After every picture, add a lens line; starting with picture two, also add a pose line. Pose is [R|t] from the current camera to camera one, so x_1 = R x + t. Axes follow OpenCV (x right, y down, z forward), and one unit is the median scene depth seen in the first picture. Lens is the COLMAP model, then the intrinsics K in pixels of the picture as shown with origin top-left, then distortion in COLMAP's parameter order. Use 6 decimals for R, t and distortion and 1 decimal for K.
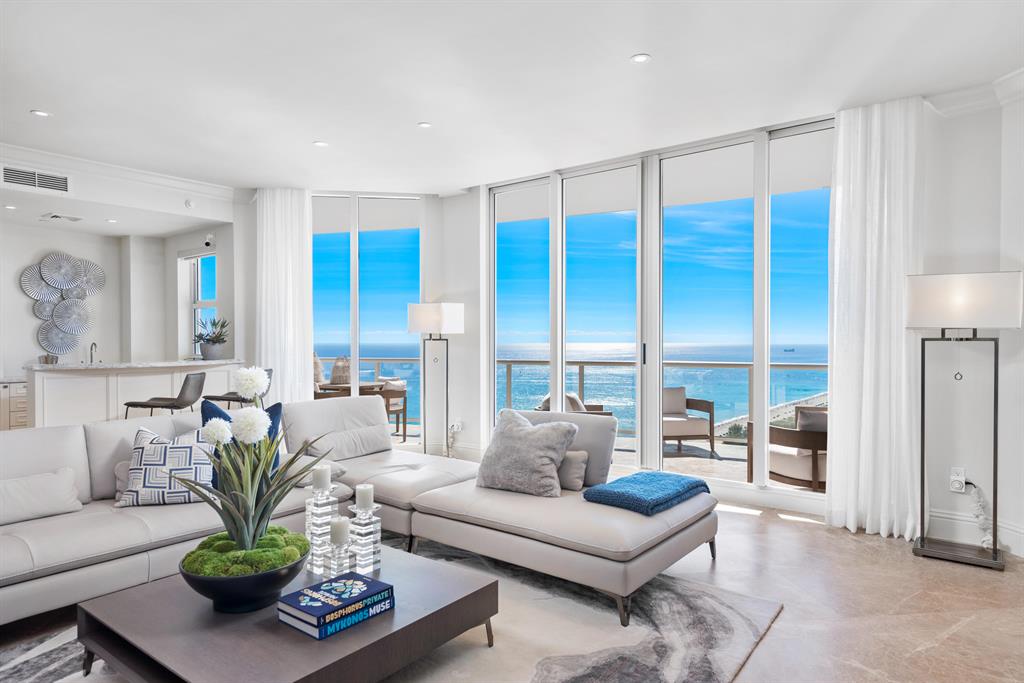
lens RADIAL K [[612.6, 0, 512.5], [0, 612.6, 349.2], [0, 0, 1]] dist [0.021625, -0.000839]
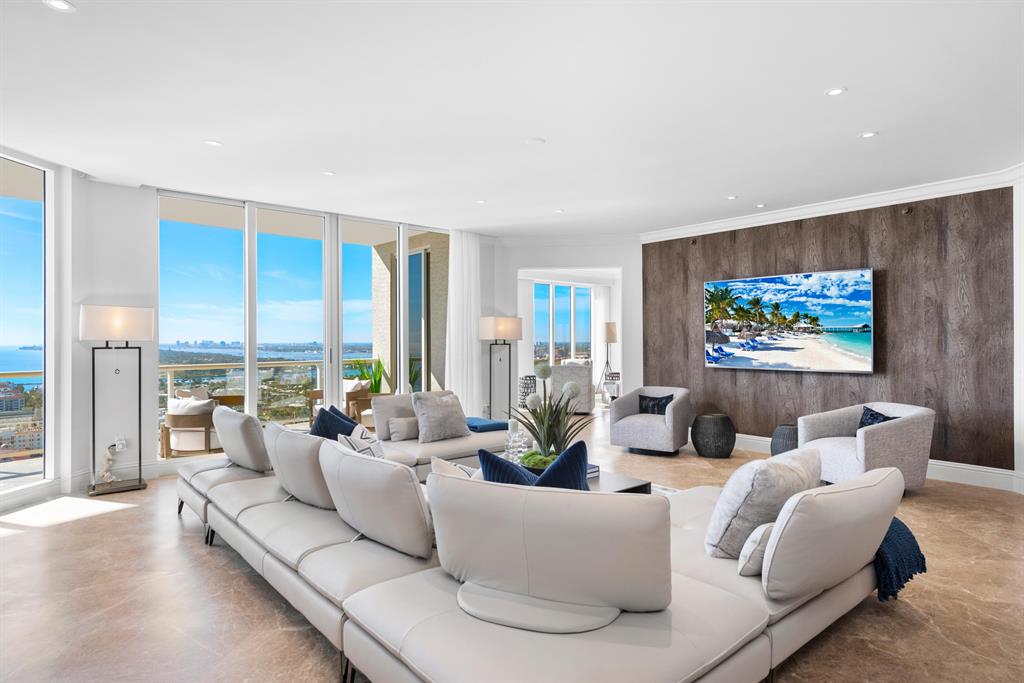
lens RADIAL K [[572.5, 0, 518.8], [0, 572.5, 335.9], [0, 0, 1]] dist [0.004445, 0.000446]
pose [[0.198319, 0.005630, 0.980121, -1.370841], [0.017201, 0.999810, -0.009224, -0.026304], [-0.979987, 0.018688, 0.198185, 0.475477]]
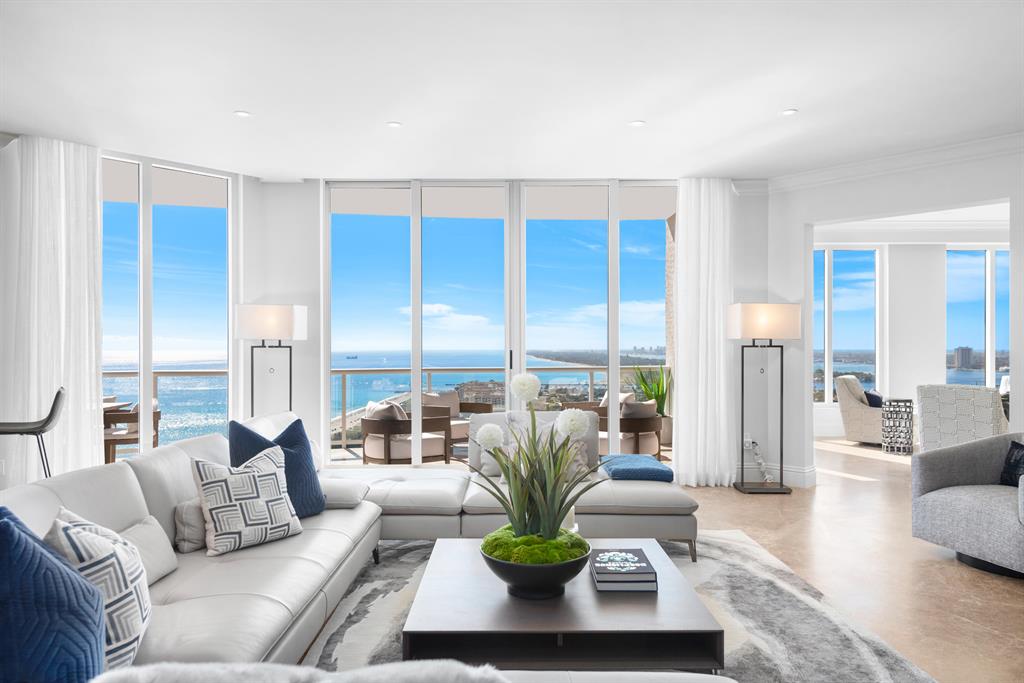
lens RADIAL K [[677.0, 0, 513.1], [0, 677.0, 351.7], [0, 0, 1]] dist [0.026742, -0.000142]
pose [[0.794539, -0.005721, 0.607186, -0.742395], [0.010138, 0.999941, -0.003845, -0.002451], [-0.607128, 0.009211, 0.794551, 0.048884]]
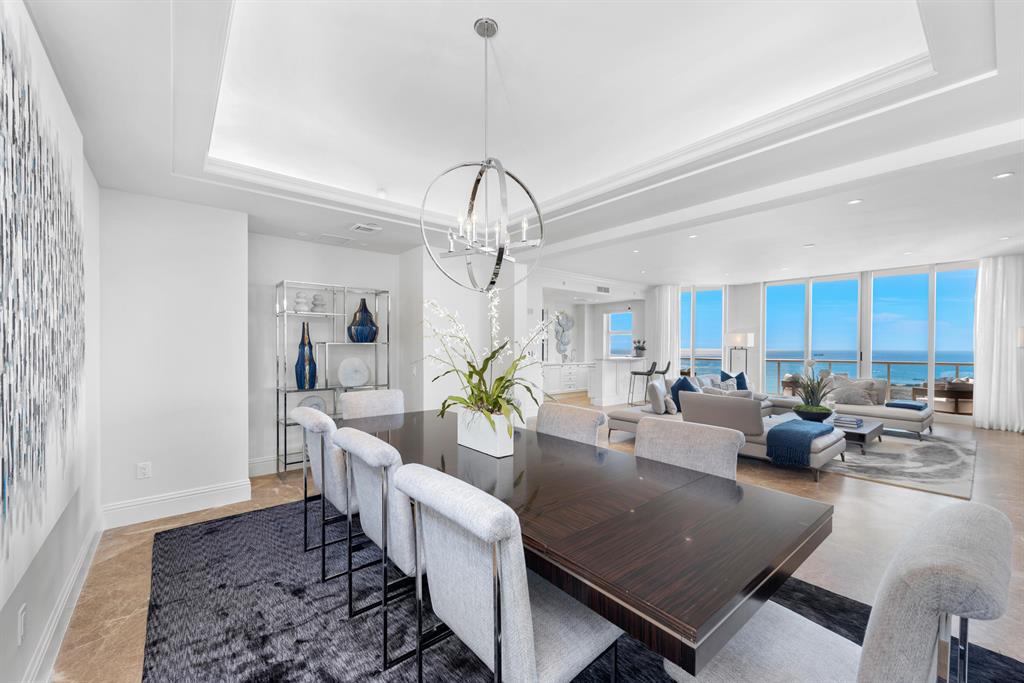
lens RADIAL K [[406.7, 0, 507.0], [0, 406.7, 350.2], [0, 0, 1]] dist [0.000362, -0.000180]
pose [[0.972958, 0.006416, -0.230892, -1.041551], [-0.006388, 0.999979, 0.000870, -0.011390], [0.230893, 0.000629, 0.972979, -1.136217]]
